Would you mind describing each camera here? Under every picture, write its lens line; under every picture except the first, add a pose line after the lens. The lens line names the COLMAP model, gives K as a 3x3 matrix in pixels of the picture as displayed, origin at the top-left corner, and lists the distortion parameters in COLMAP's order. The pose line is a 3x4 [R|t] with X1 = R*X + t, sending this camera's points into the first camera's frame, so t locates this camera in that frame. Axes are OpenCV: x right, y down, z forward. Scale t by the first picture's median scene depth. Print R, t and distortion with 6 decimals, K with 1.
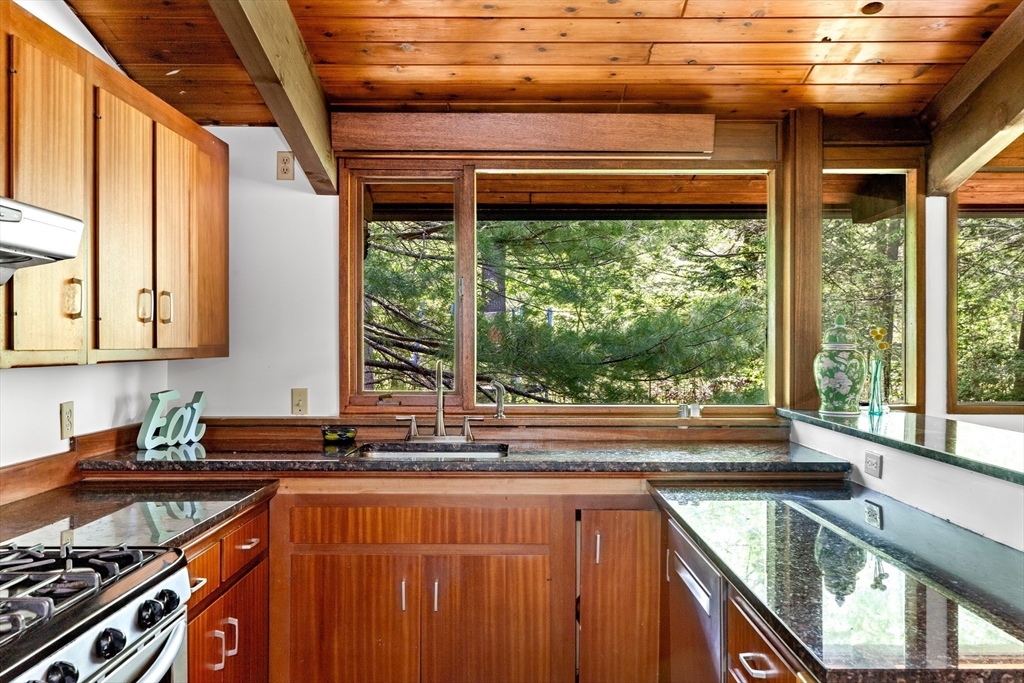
lens RADIAL K [[847.4, 0, 512.0], [0, 847.4, 341.5], [0, 0, 1]] dist [0.002613, 0.001391]
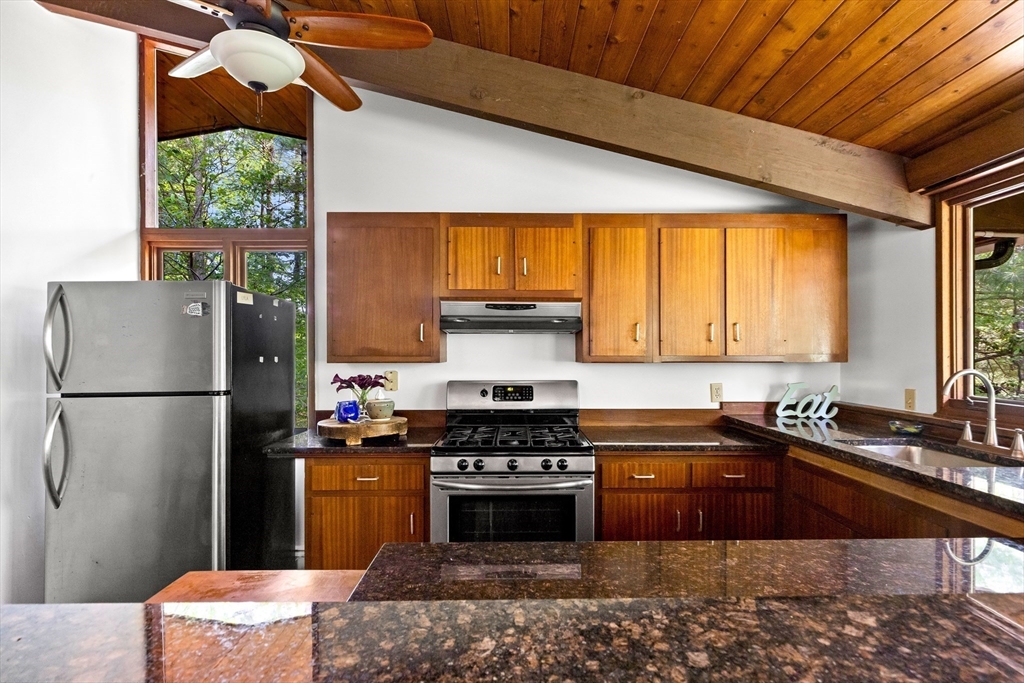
lens RADIAL K [[502.0, 0, 516.6], [0, 502.0, 351.1], [0, 0, 1]] dist [-0.000371, -0.000115]
pose [[0.018335, 0.000501, -0.999832, 0.518326], [0.000092, 1.000000, 0.000502, -0.001463], [0.999832, -0.000101, 0.018335, 0.447621]]
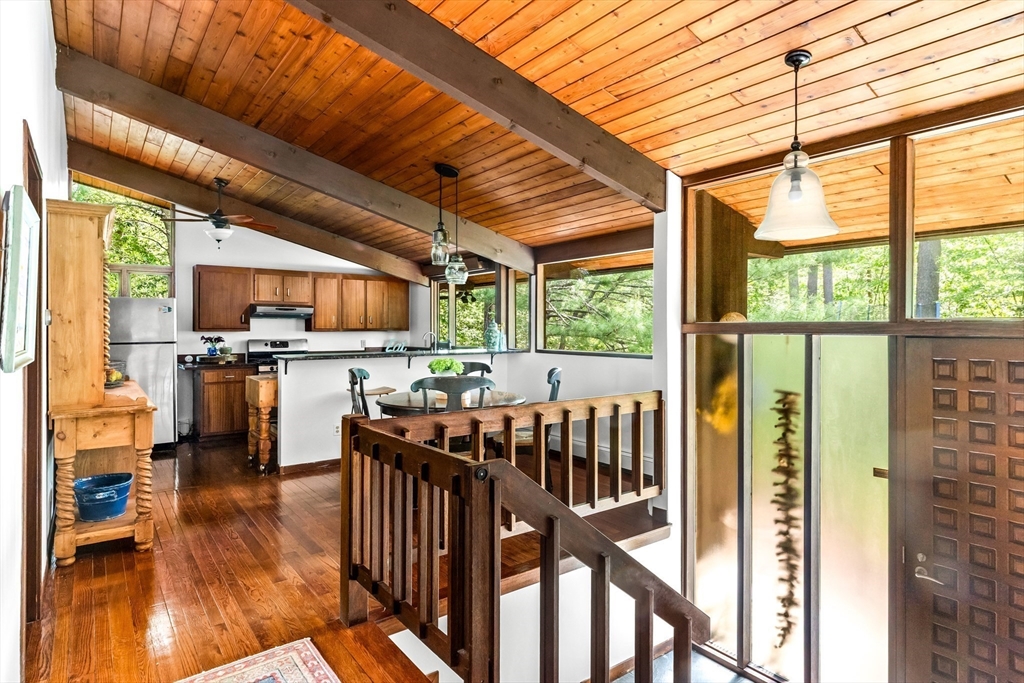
lens RADIAL K [[573.3, 0, 511.3], [0, 573.3, 328.7], [0, 0, 1]] dist [0.001986, 0.000814]
pose [[0.596290, 0.000988, -0.802768, 2.162928], [-0.001948, 0.999998, -0.000216, 0.006959], [0.802767, 0.001692, 0.596291, -0.209758]]
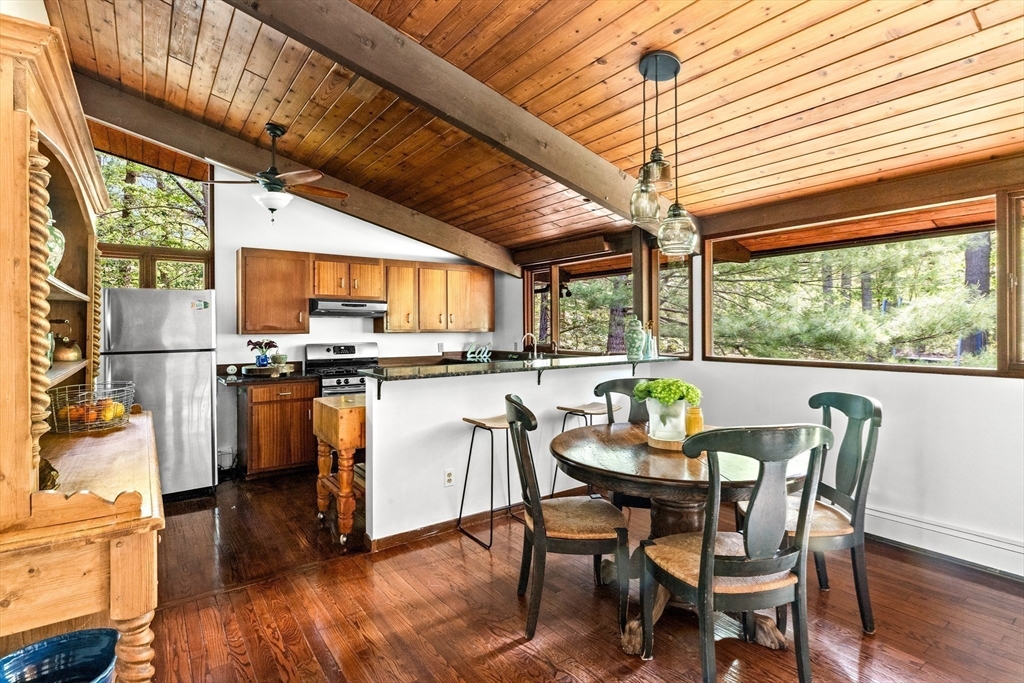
lens RADIAL K [[515.3, 0, 514.5], [0, 515.3, 326.4], [0, 0, 1]] dist [-0.003163, -0.000757]
pose [[0.590724, -0.005319, -0.806856, 1.363931], [0.003289, 0.999986, -0.004184, 0.004782], [0.806867, -0.000182, 0.590733, -0.112834]]
